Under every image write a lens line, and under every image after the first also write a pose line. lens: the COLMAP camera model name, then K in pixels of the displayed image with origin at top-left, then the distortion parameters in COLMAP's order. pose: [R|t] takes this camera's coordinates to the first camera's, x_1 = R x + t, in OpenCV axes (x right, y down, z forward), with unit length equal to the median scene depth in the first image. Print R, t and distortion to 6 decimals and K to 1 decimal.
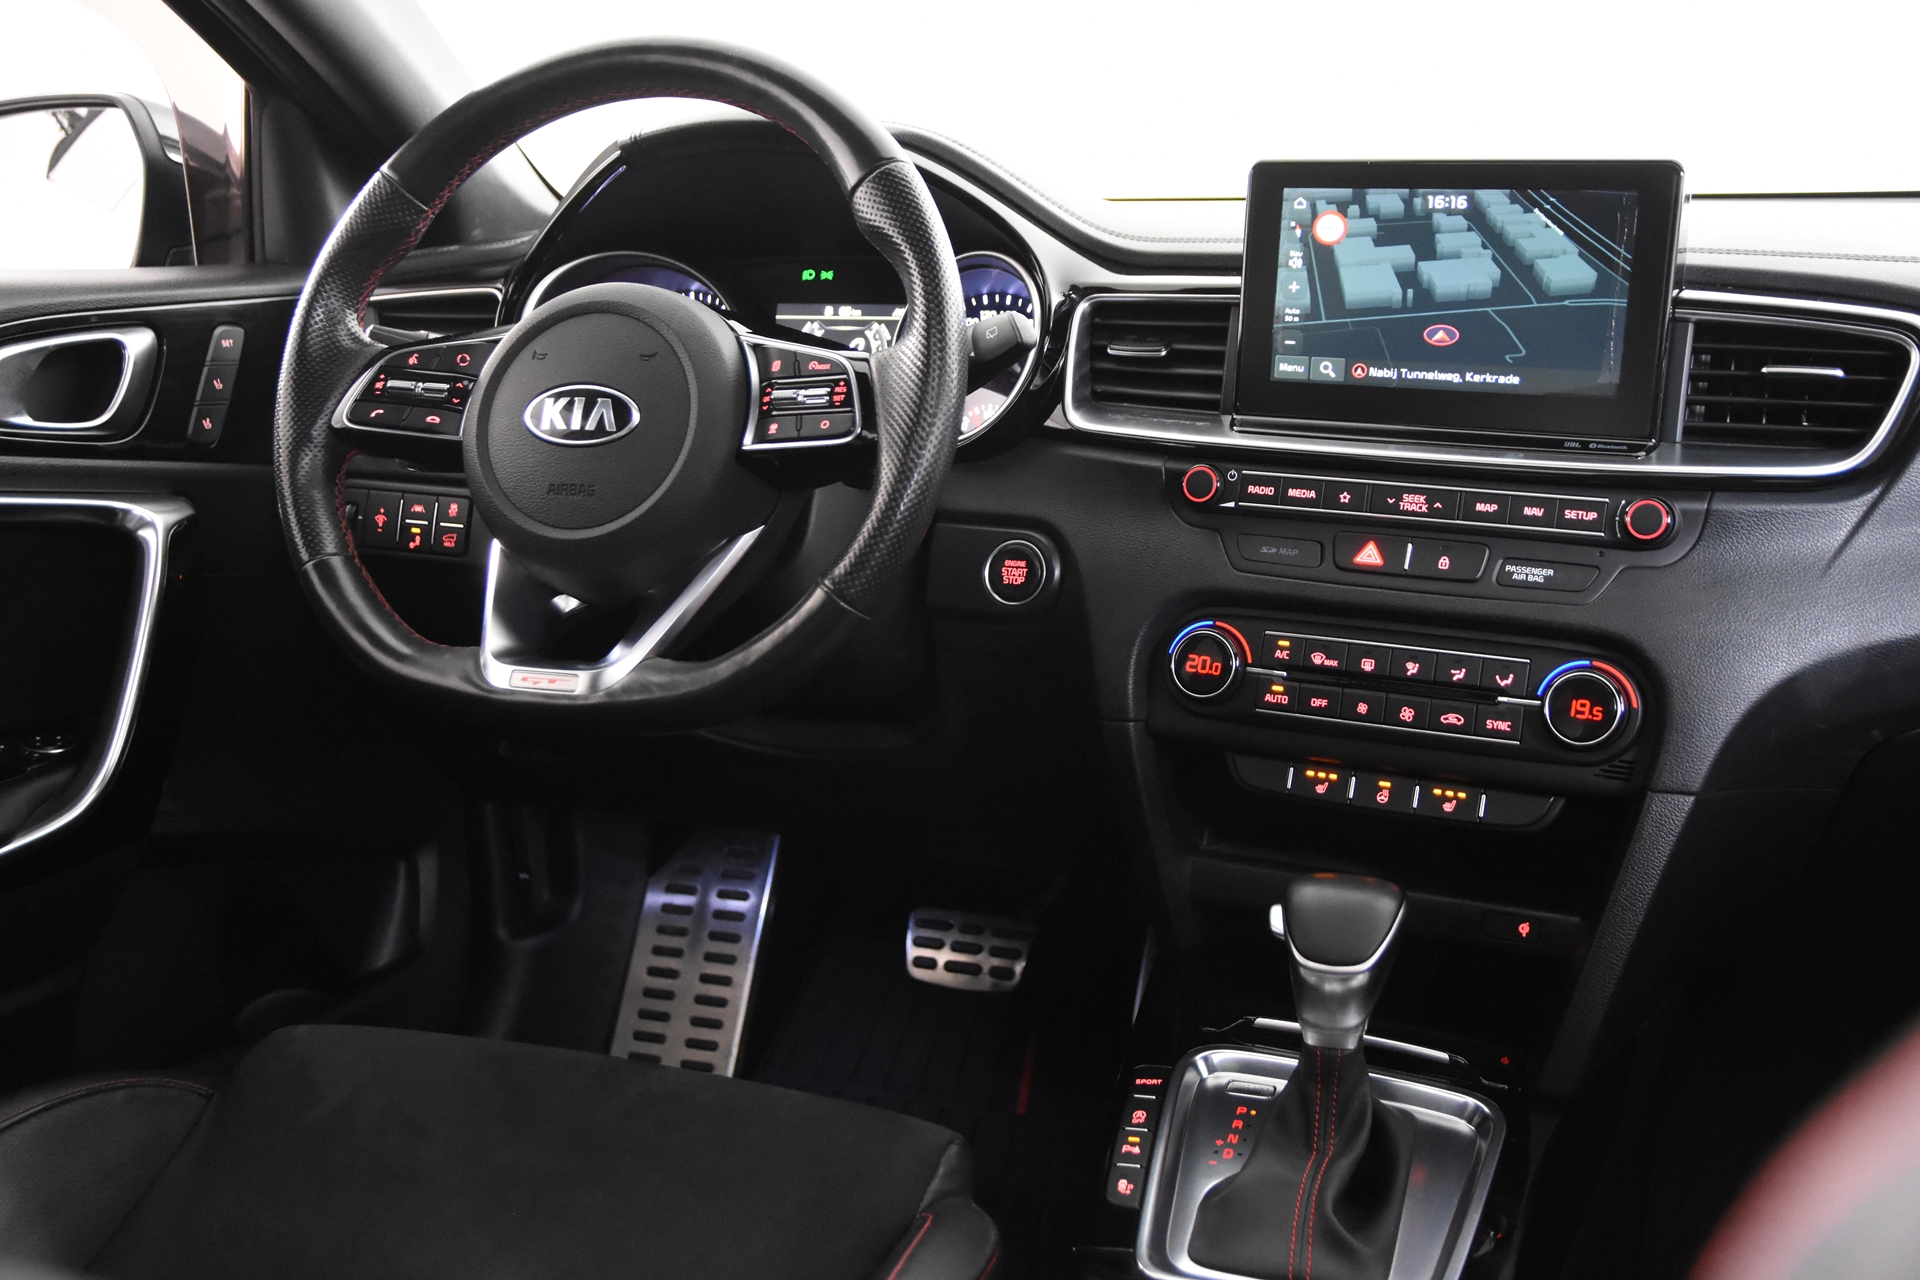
lens RADIAL K [[1901.3, 0, 960.0], [0, 1901.3, 640.0], [0, 0, 1]] dist [-0.024621, 0.001698]
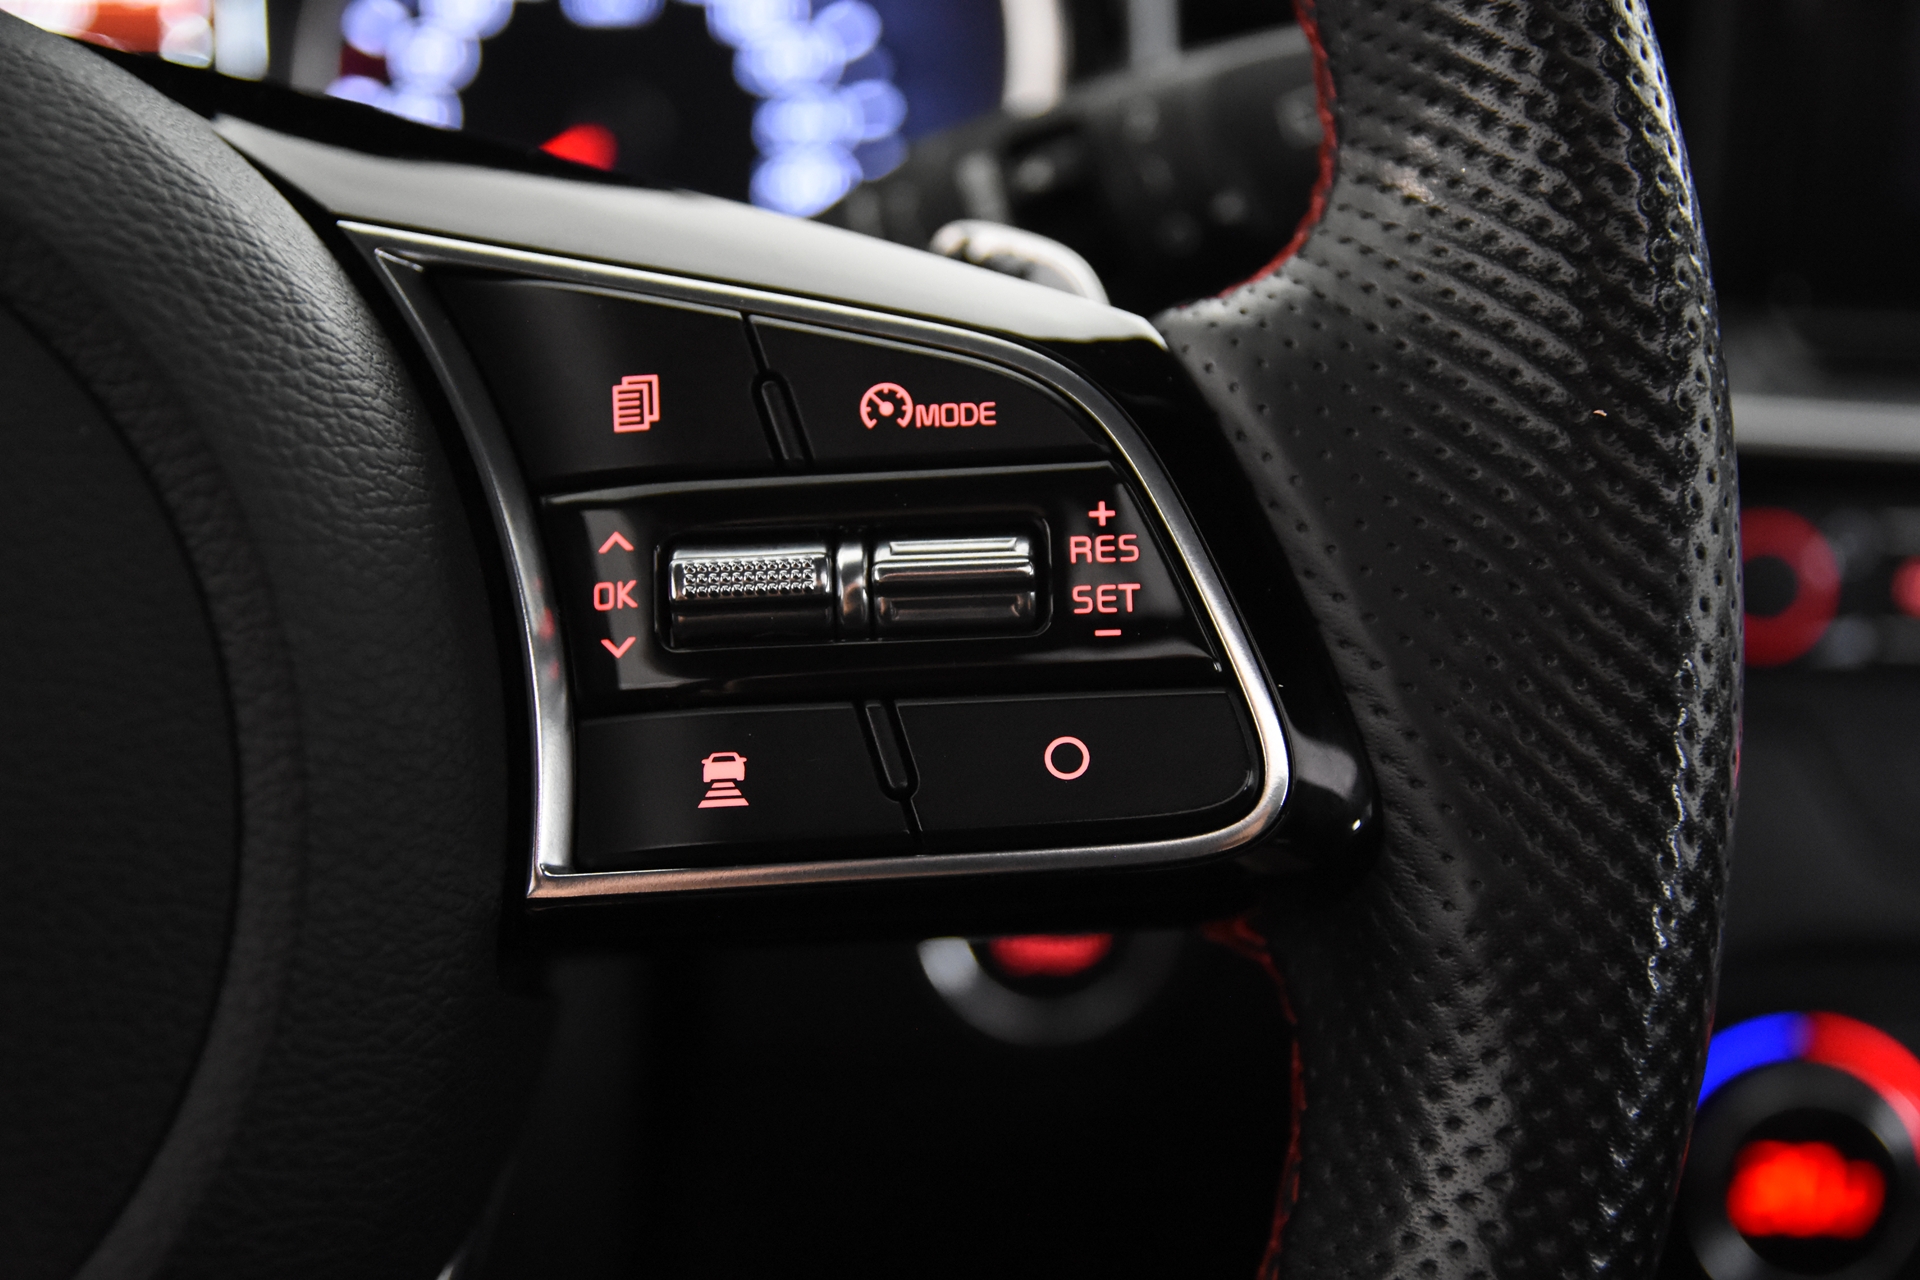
lens RADIAL K [[2939.4, 0, 960.0], [0, 2939.4, 640.0], [0, 0, 1]] dist [-0.003738, -0.001388]
pose [[0.878538, -0.128457, 0.460076, -0.190748], [0.063030, 0.985915, 0.154916, -0.154417], [-0.473496, -0.107101, 0.874260, 0.693381]]
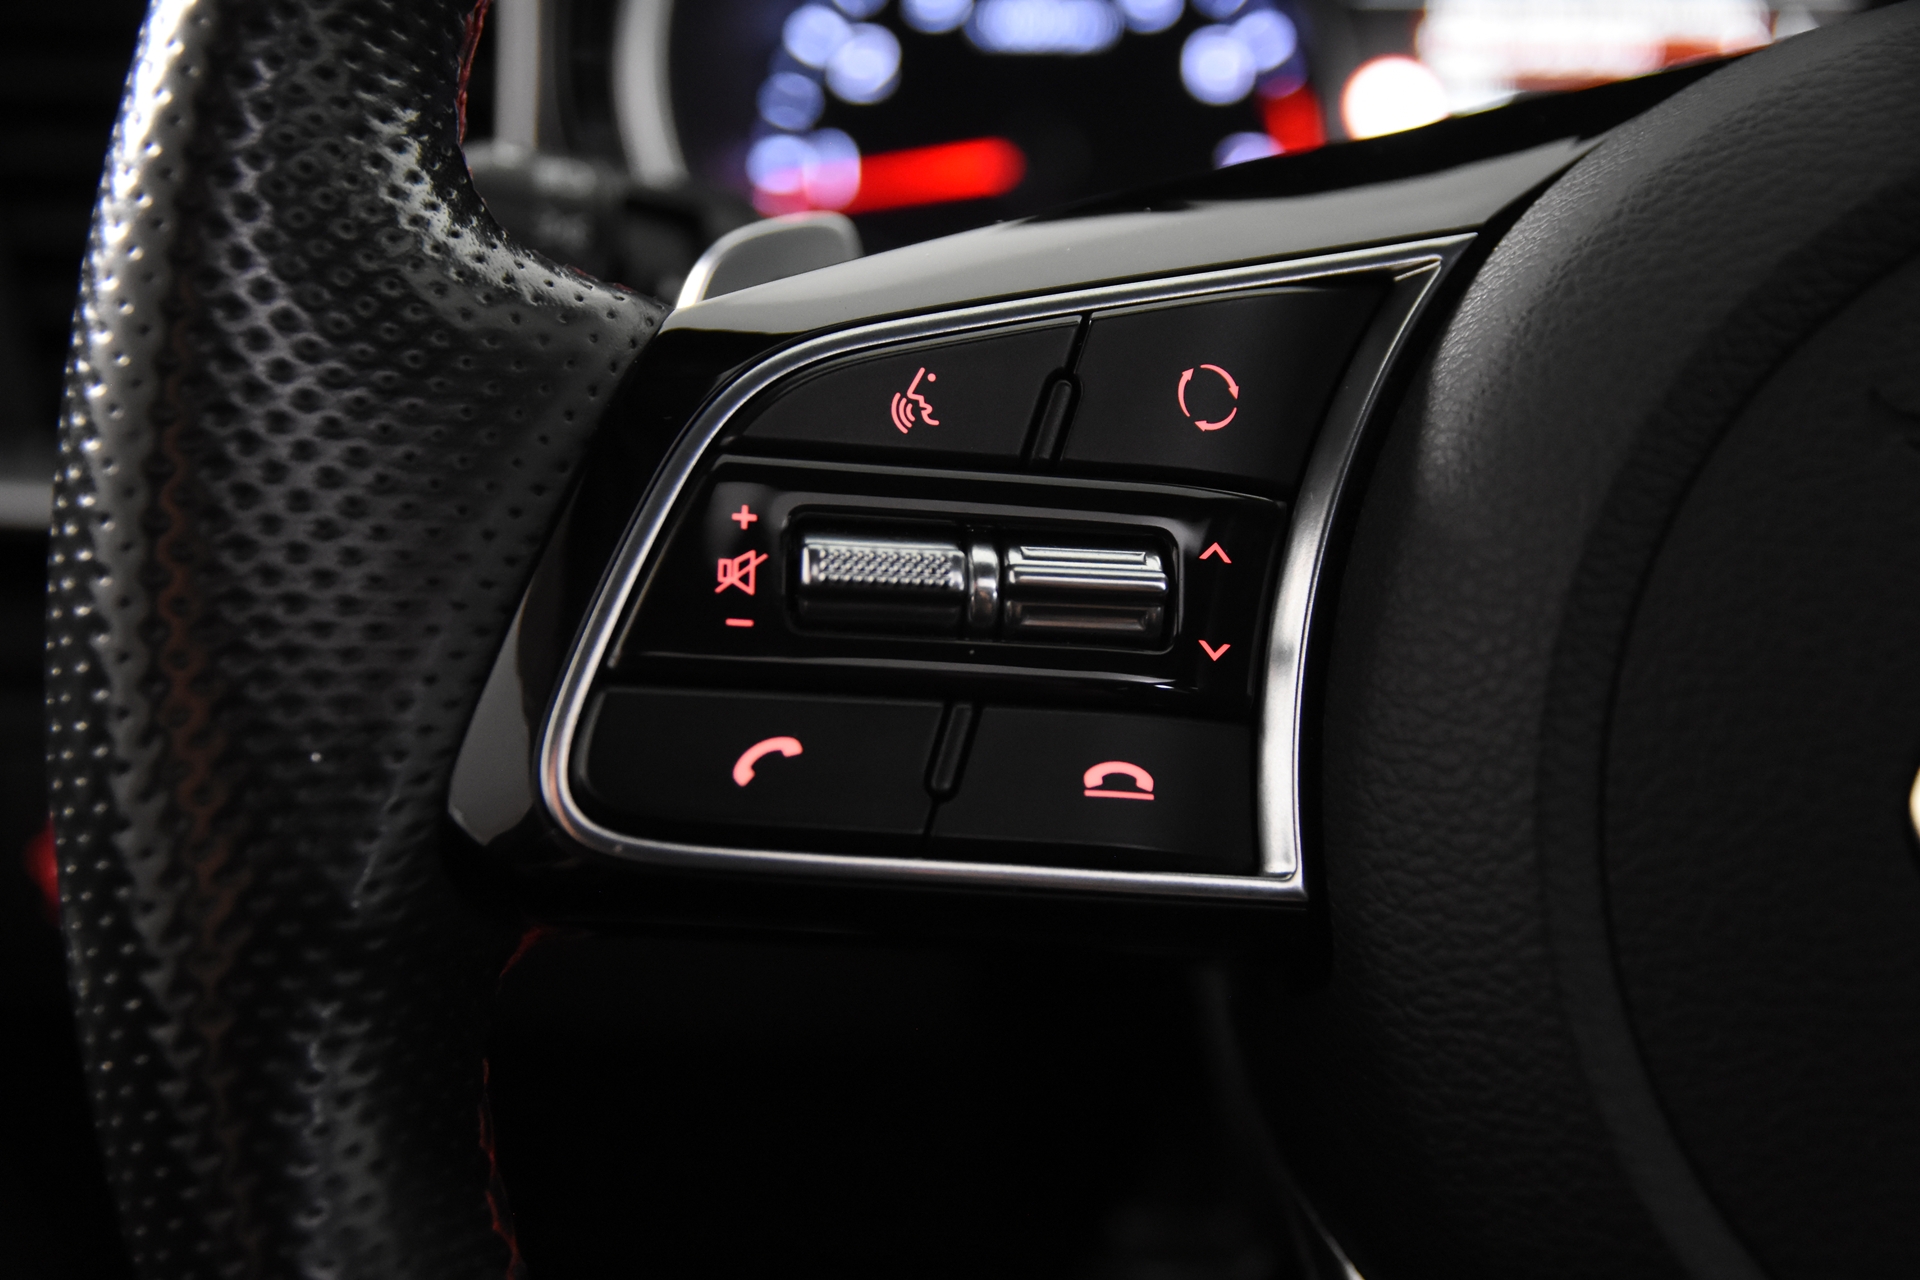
lens RADIAL K [[2939.4, 0, 960.0], [0, 2939.4, 640.0], [0, 0, 1]] dist [-0.003738, -0.001388]
pose [[0.962801, -0.062823, 0.262806, -0.354943], [0.037272, 0.994177, 0.101106, -0.153695], [-0.267627, -0.087549, 0.959537, 0.747614]]
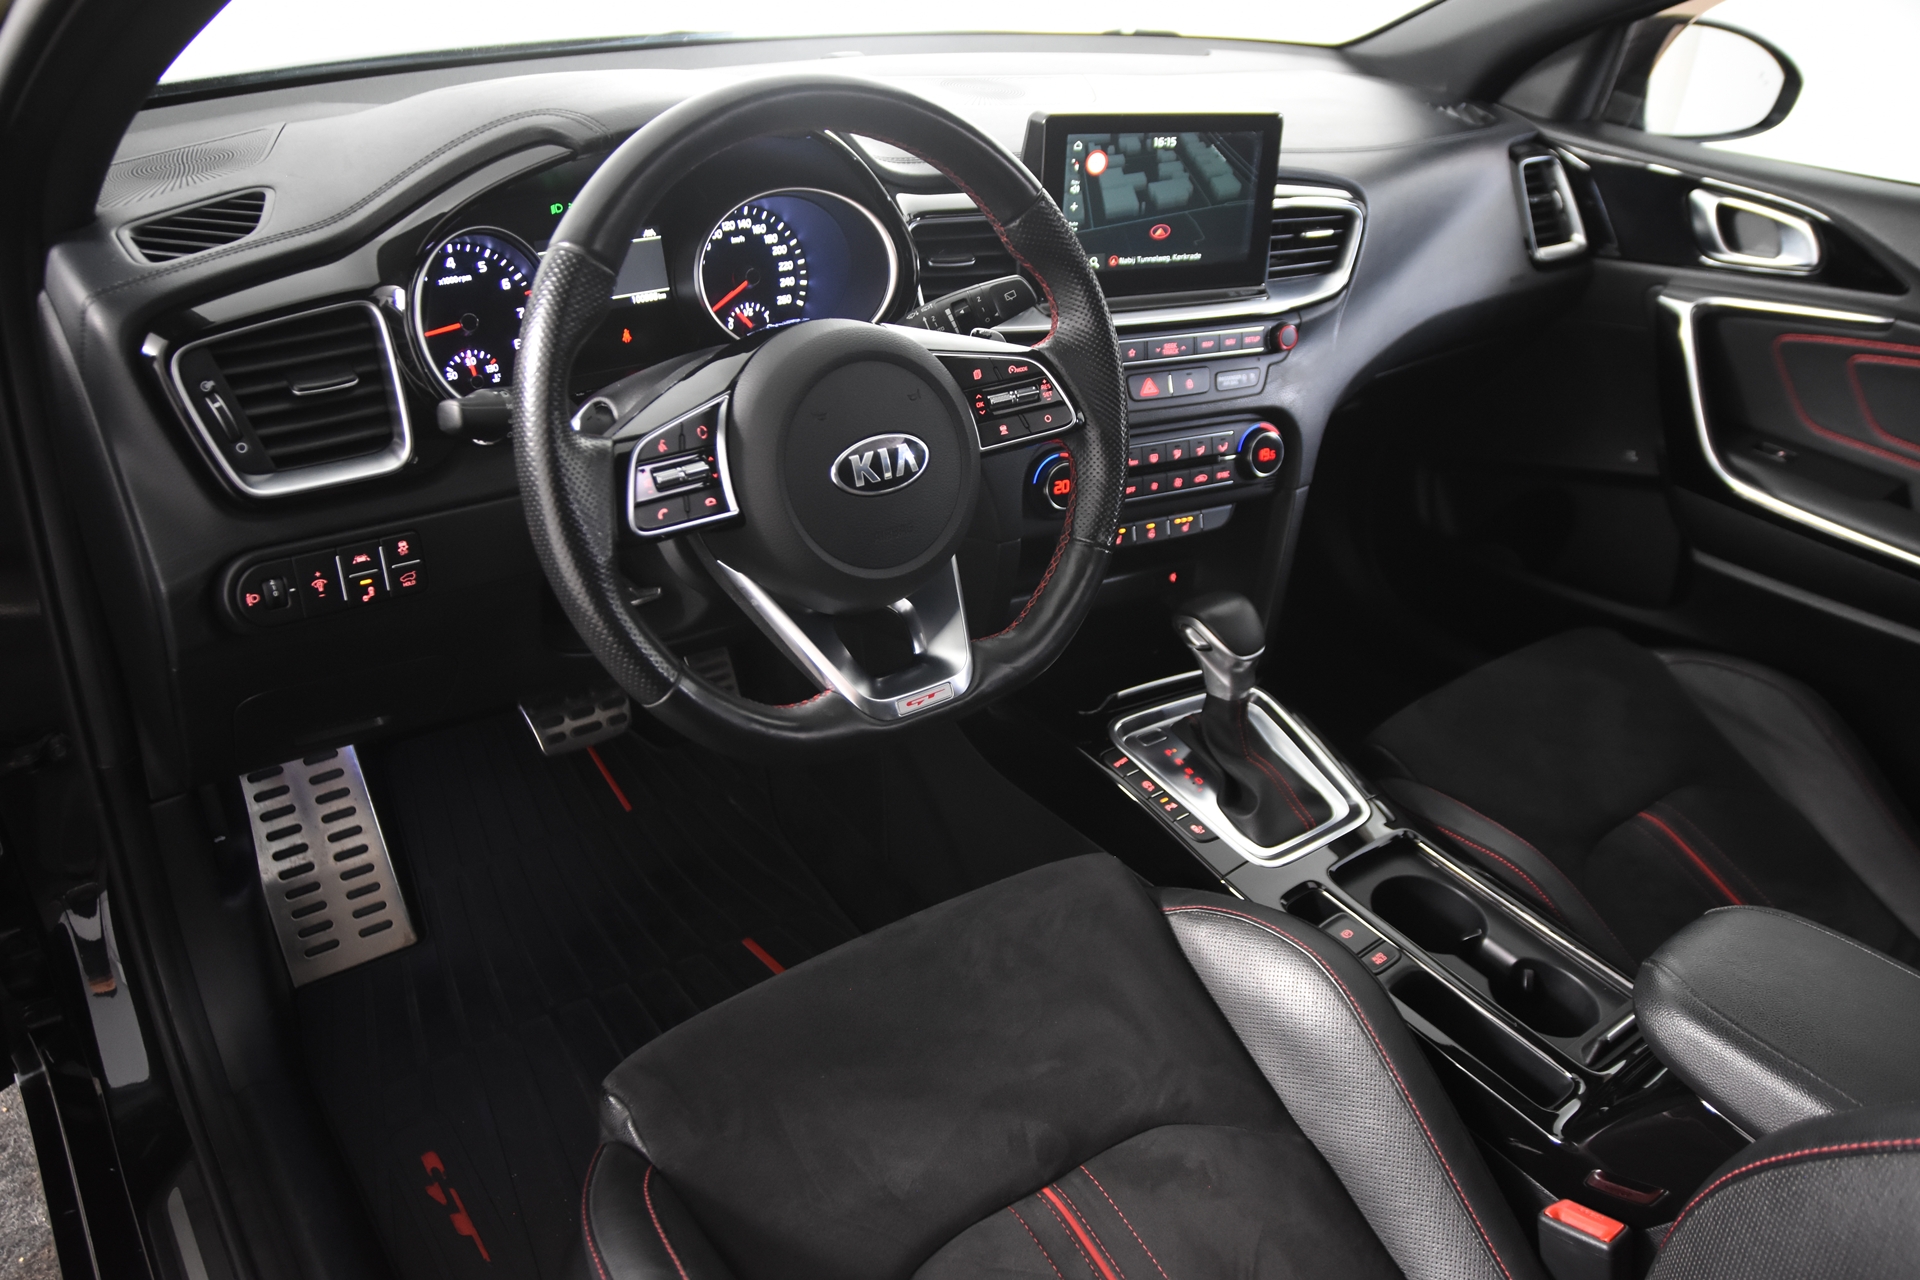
lens RADIAL K [[1430.3, 0, 960.0], [0, 1430.3, 640.0], [0, 0, 1]] dist [-0.138516, 0.115394]
pose [[0.564731, -0.389517, 0.727568, -0.763401], [0.113047, 0.909808, 0.399336, -0.328463], [-0.817496, -0.143268, 0.557831, 0.464184]]
